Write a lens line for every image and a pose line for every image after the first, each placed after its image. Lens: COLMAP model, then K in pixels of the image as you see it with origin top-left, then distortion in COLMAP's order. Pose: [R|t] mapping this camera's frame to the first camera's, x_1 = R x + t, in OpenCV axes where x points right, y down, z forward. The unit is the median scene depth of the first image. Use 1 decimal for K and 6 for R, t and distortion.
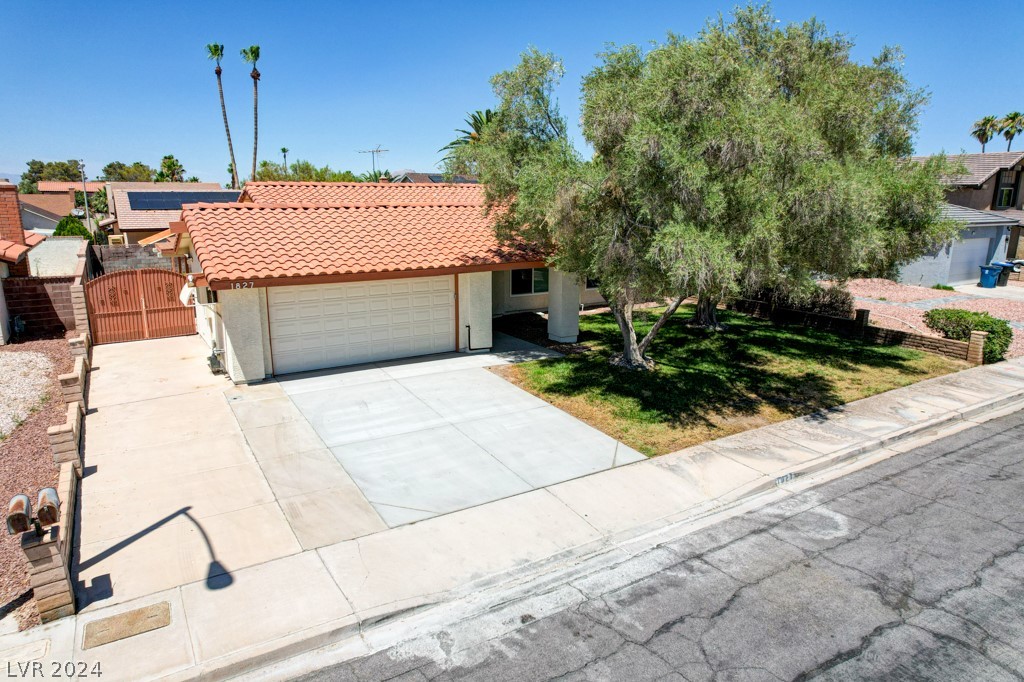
lens RADIAL K [[650.3, 0, 512.0], [0, 650.3, 341.0], [0, 0, 1]] dist [-0.066487, 0.068181]
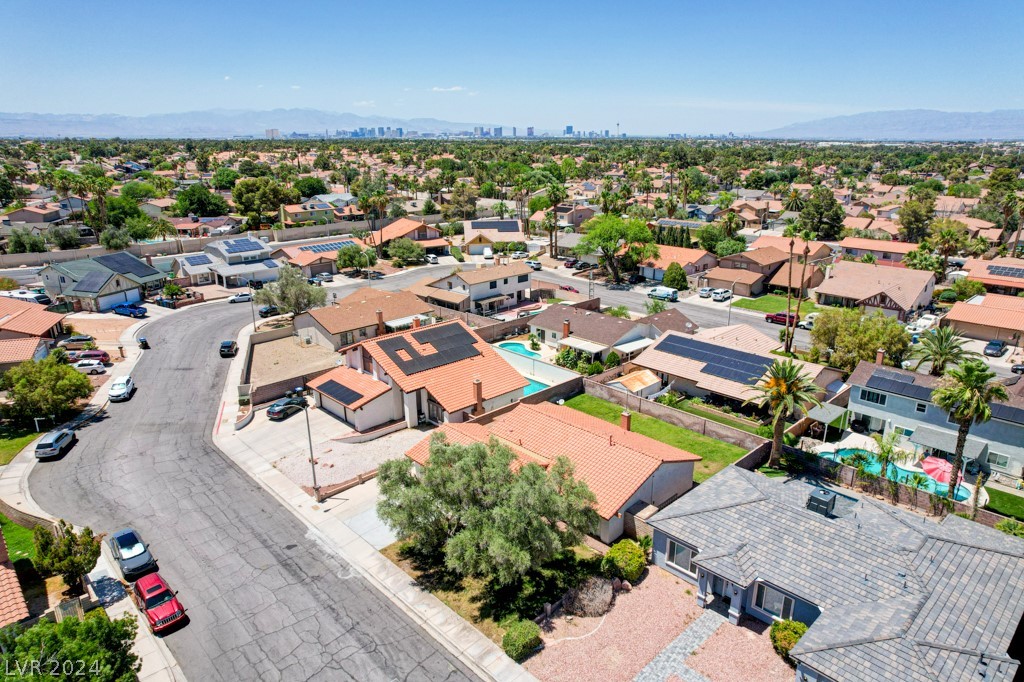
lens RADIAL K [[650.3, 0, 512.0], [0, 650.3, 341.0], [0, 0, 1]] dist [-0.066487, 0.068181]
pose [[0.200695, 0.287993, -0.936366, 3.472184], [-0.203336, 0.947244, 0.247757, -2.038474], [0.958319, 0.140673, 0.248666, 0.601211]]
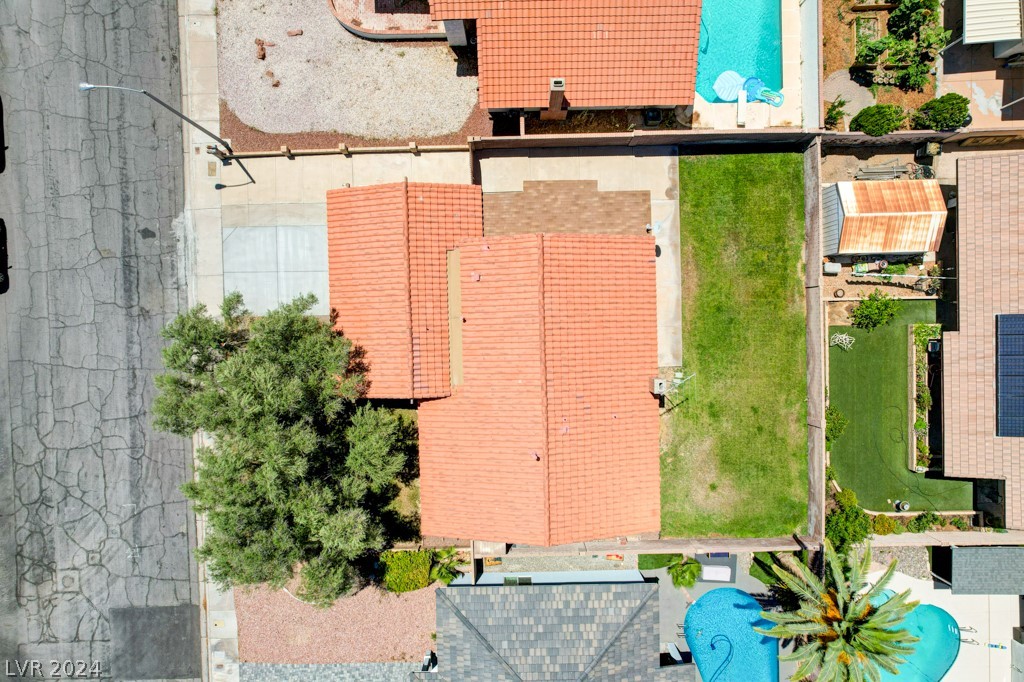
lens RADIAL K [[650.3, 0, 512.0], [0, 650.3, 341.0], [0, 0, 1]] dist [-0.066487, 0.068181]
pose [[-0.510884, 0.859459, 0.018111, -0.420117], [-0.184652, -0.130289, 0.974130, -2.913141], [0.839584, 0.494323, 0.225263, 1.440462]]
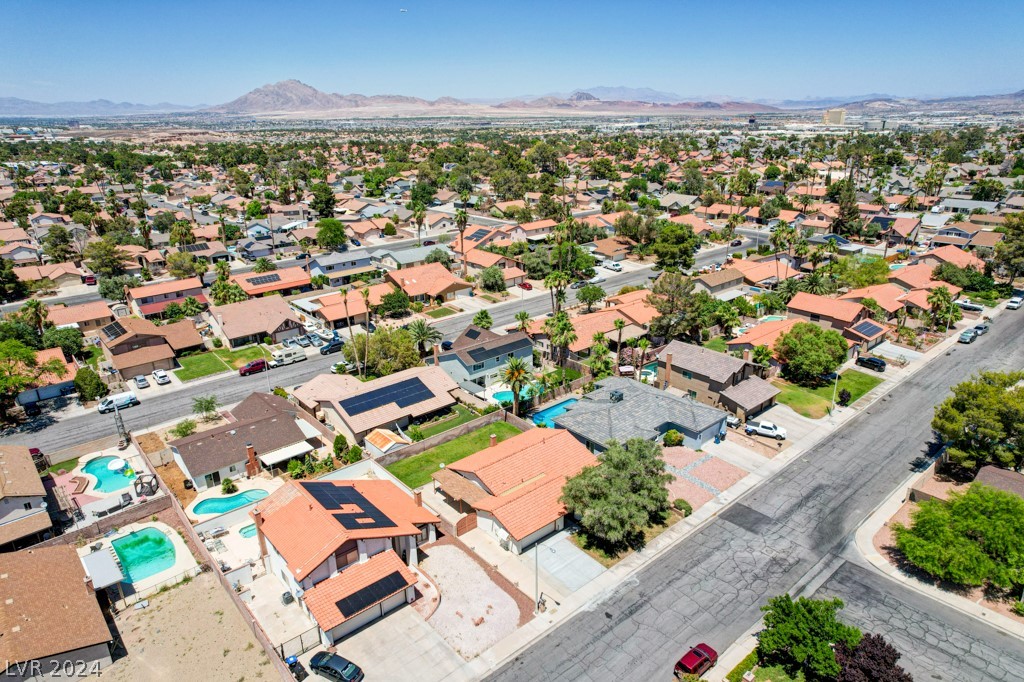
lens RADIAL K [[650.3, 0, 512.0], [0, 650.3, 341.0], [0, 0, 1]] dist [-0.066487, 0.068181]
pose [[0.988075, -0.069815, 0.137234, -1.179496], [0.051176, 0.989531, 0.134941, -2.449624], [-0.145219, -0.126309, 0.981304, -3.916901]]
